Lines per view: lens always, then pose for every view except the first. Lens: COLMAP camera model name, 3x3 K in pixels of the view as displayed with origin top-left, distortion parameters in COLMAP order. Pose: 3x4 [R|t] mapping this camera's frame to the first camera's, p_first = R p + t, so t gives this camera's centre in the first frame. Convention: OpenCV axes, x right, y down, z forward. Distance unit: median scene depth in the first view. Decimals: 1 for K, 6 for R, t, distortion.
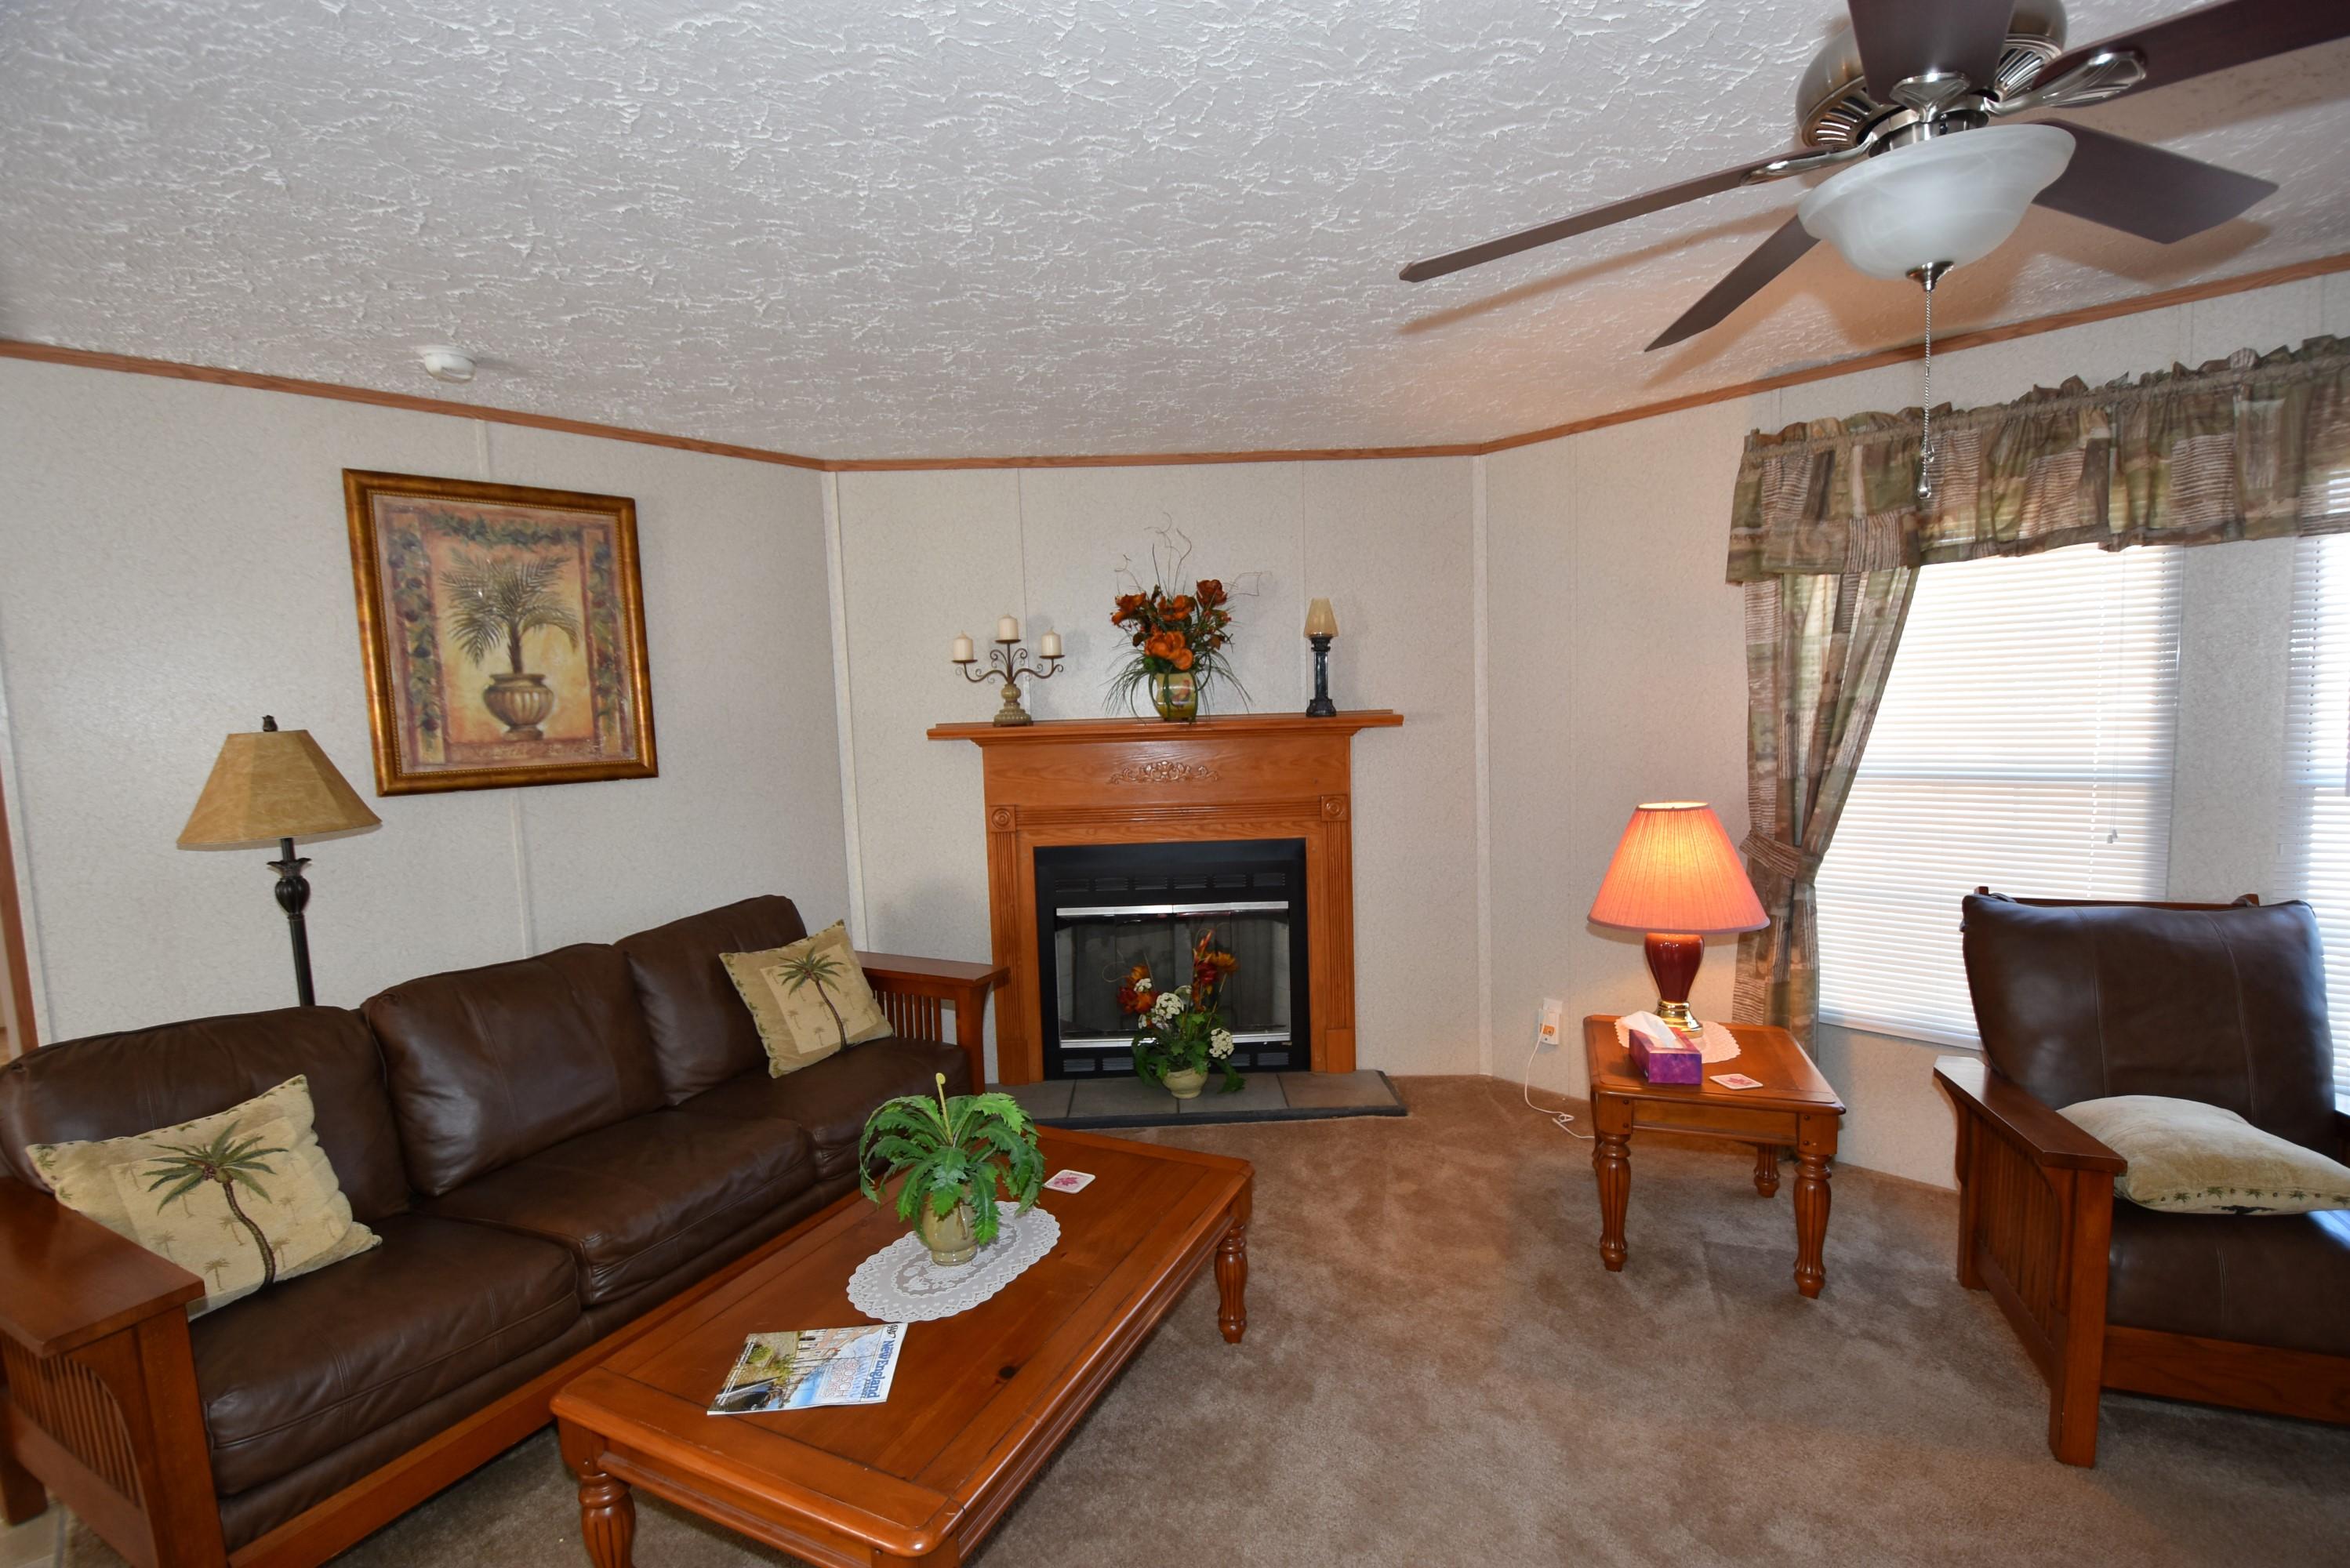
lens RADIAL K [[1024.7, 0, 1171.7], [0, 1024.7, 800.6], [0, 0, 1]] dist [0.004248, -0.015099]
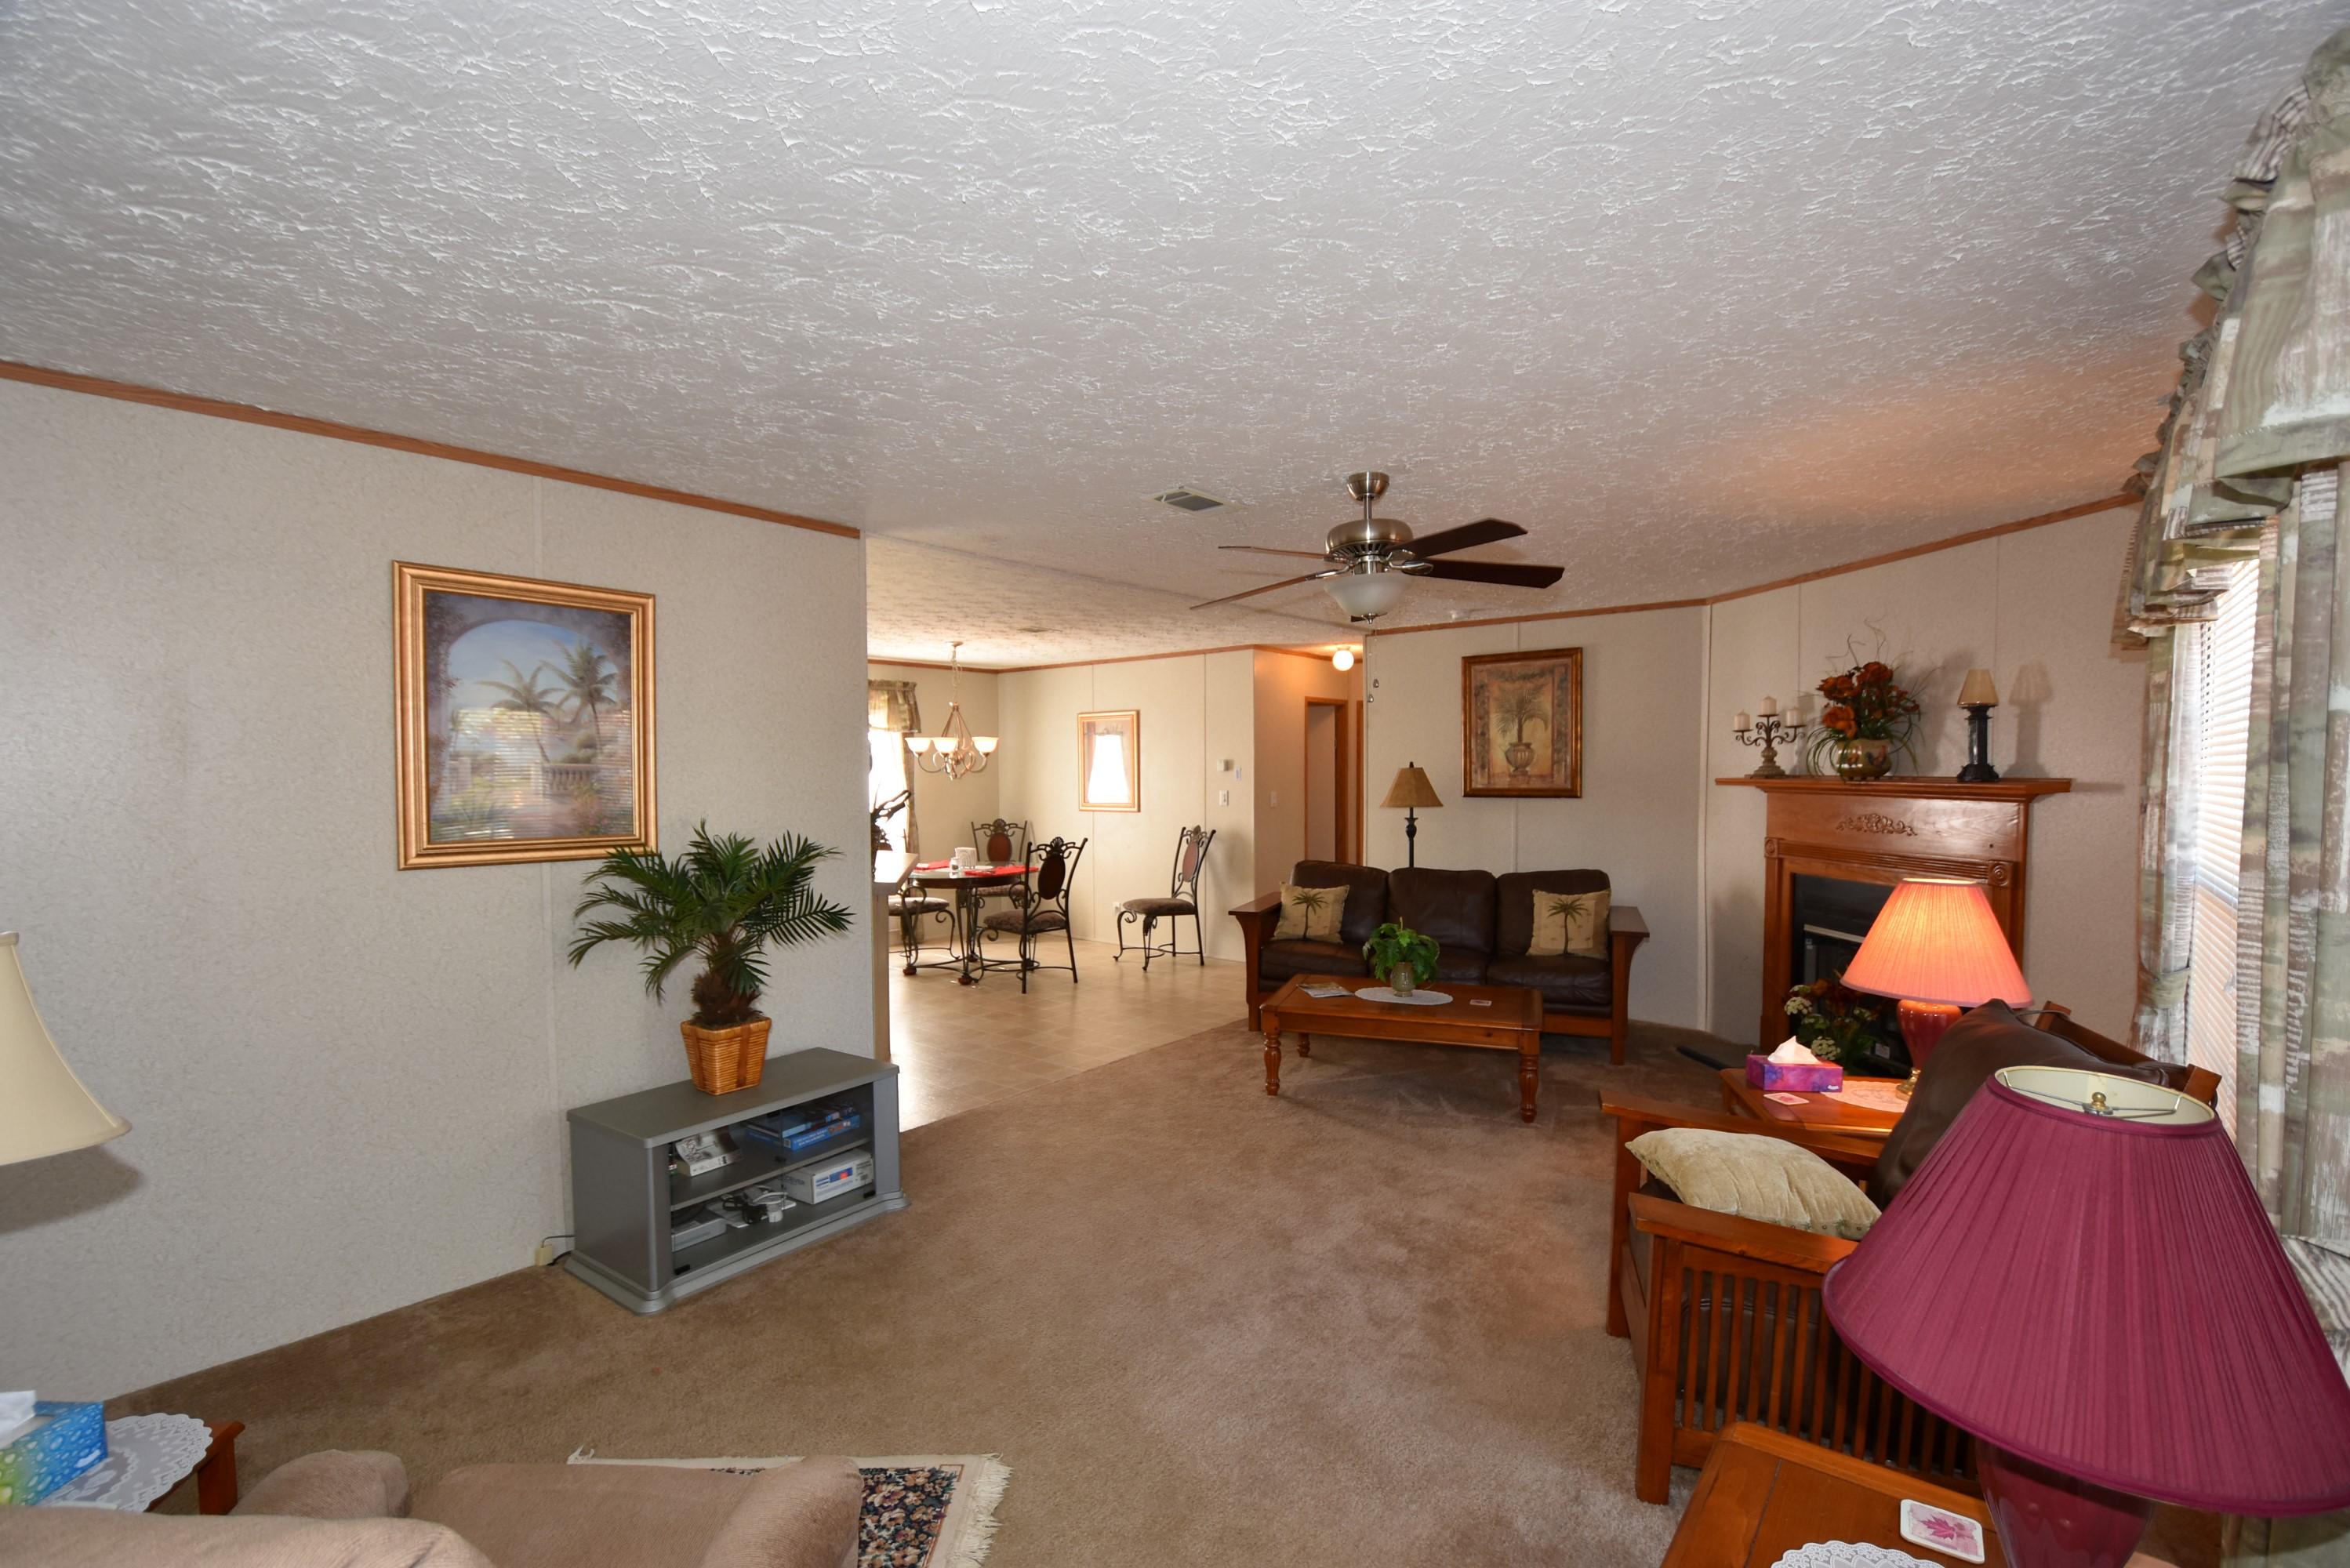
lens RADIAL K [[1024.7, 0, 1194.8], [0, 1024.7, 812.5], [0, 0, 1]] dist [0.004248, -0.015099]
pose [[0.109467, 0.075943, -0.991085, 1.361858], [-0.083975, 0.994219, 0.066908, -0.067632], [0.990437, 0.075902, 0.115212, 0.125001]]
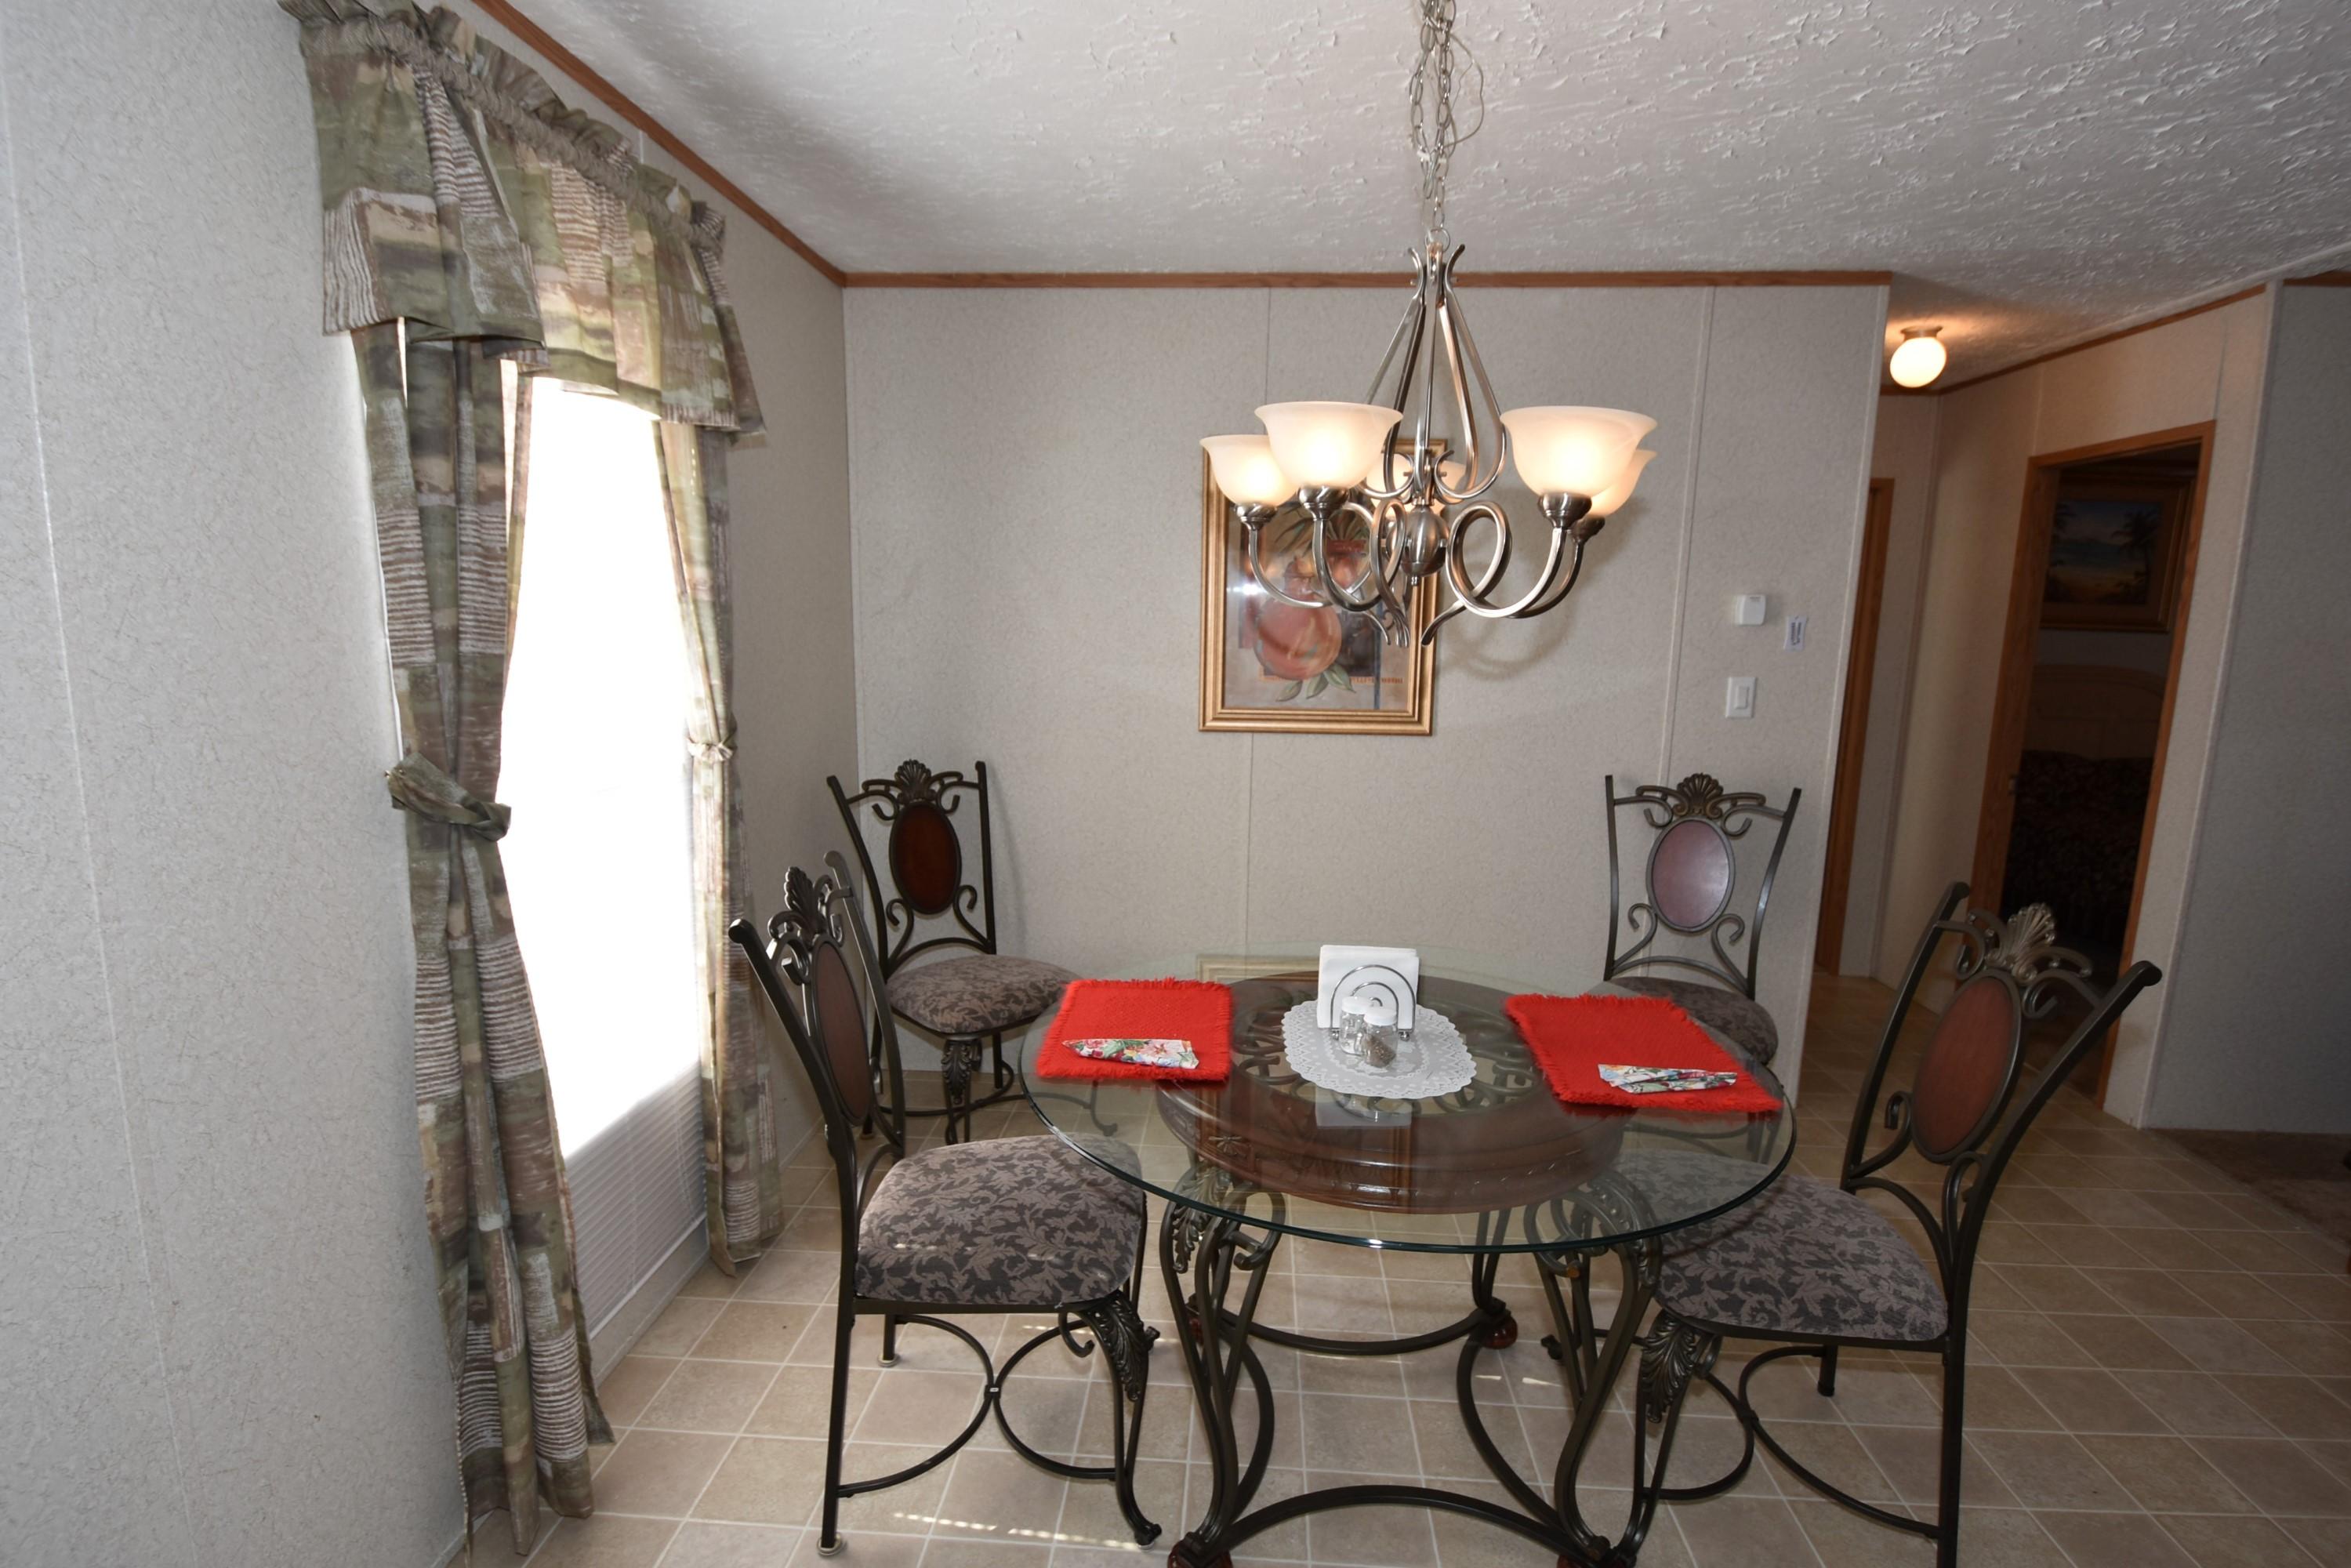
lens RADIAL K [[1125.7, 0, 1176.8], [0, 1125.7, 817.8], [0, 0, 1]] dist [0.005772, -0.000228]
pose [[0.664234, 0.172620, -0.727321, -0.764853], [-0.103679, 0.984843, 0.139053, 0.081723], [0.740300, -0.016956, 0.672063, -0.623716]]
